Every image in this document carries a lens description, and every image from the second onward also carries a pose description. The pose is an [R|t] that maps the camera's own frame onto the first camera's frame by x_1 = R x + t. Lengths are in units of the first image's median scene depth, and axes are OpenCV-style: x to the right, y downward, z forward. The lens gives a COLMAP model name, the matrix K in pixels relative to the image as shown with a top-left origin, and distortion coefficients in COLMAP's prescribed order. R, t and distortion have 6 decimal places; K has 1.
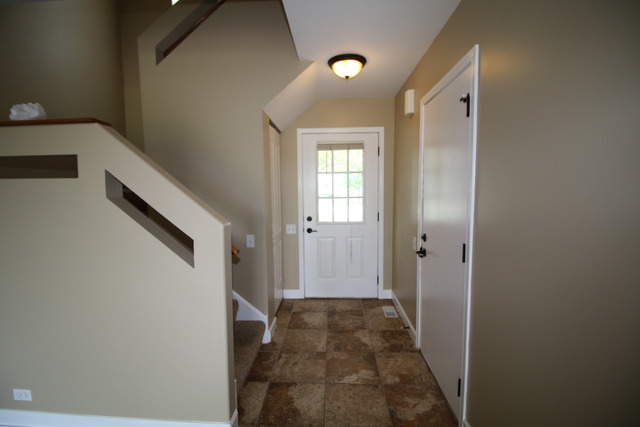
lens RADIAL K [[297.2, 0, 320.1], [0, 297.2, 212.7], [0, 0, 1]] dist [-0.009776, -0.001439]
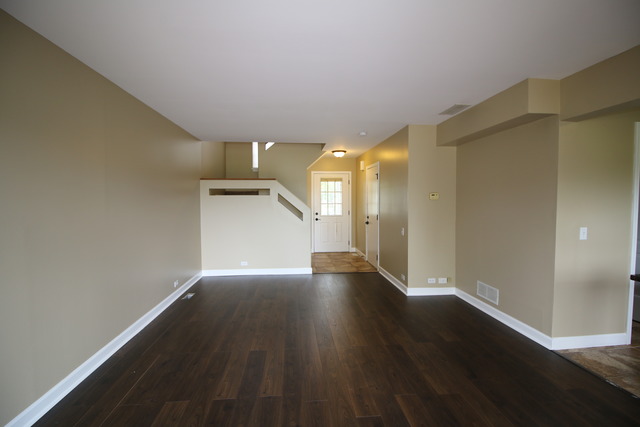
lens RADIAL K [[297.2, 0, 319.6], [0, 297.2, 212.5], [0, 0, 1]] dist [-0.009776, -0.001439]
pose [[0.990450, -0.000948, 0.137869, -0.310670], [0.007034, 0.999021, -0.043667, 0.104599], [-0.137693, 0.044220, 0.989487, -1.095744]]
